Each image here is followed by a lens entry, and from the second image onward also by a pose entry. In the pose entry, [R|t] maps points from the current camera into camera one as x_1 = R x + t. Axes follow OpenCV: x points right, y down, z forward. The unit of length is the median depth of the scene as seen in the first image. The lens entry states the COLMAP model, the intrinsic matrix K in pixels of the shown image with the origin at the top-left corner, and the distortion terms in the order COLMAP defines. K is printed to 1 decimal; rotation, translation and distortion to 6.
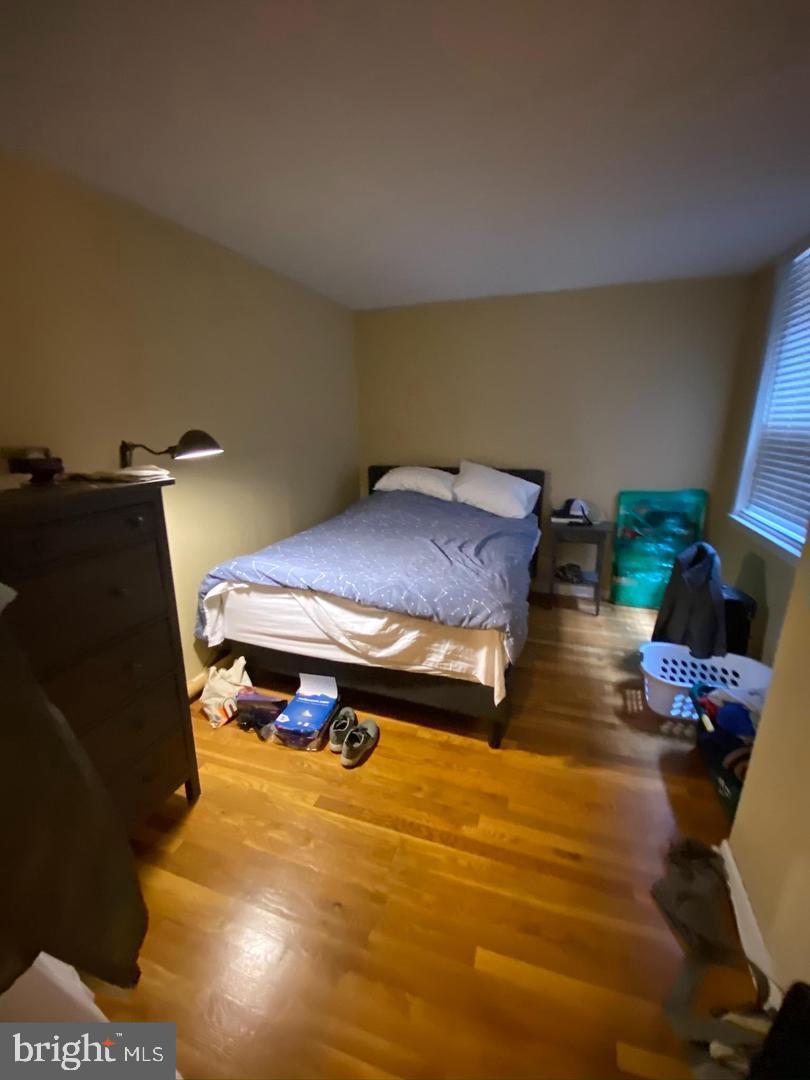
lens RADIAL K [[432.0, 0, 405.0], [0, 432.0, 540.0], [0, 0, 1]] dist [0.011788, -0.017563]
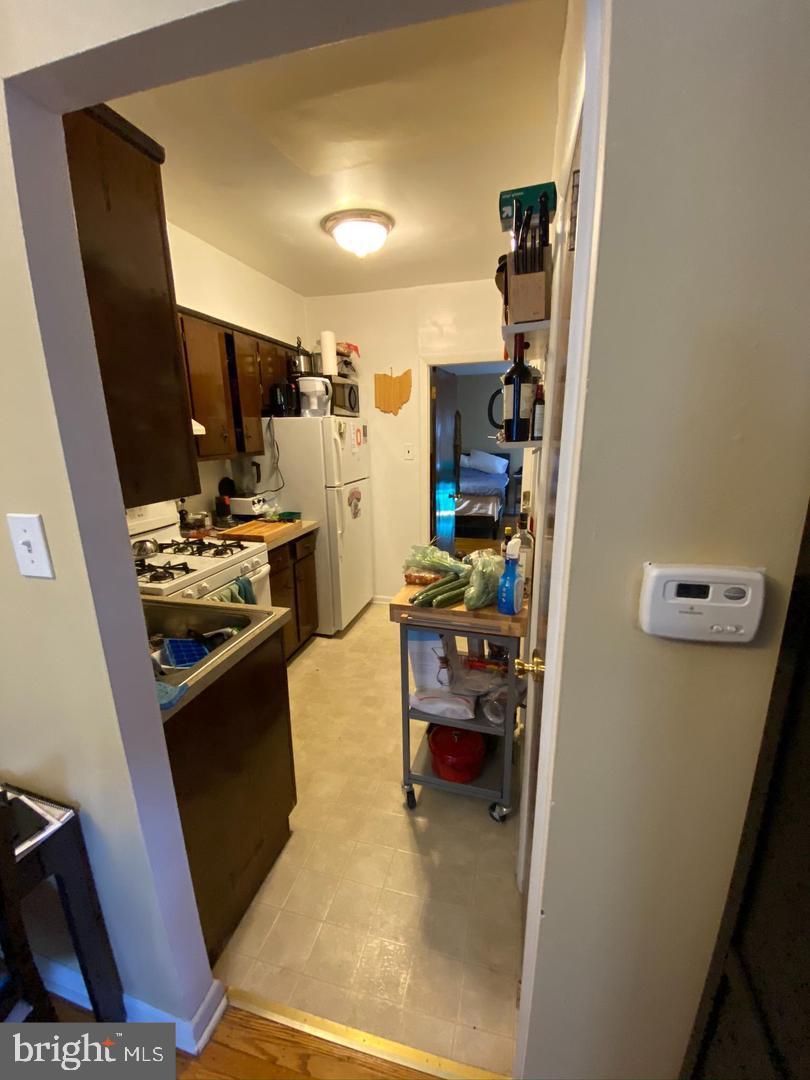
lens RADIAL K [[432.0, 0, 405.0], [0, 432.0, 540.0], [0, 0, 1]] dist [0.011788, -0.017563]
pose [[0.998031, -0.012728, 0.061418, -0.609741], [0.013853, 0.999743, -0.017929, 0.535281], [-0.061174, 0.018745, 0.997951, -1.997368]]
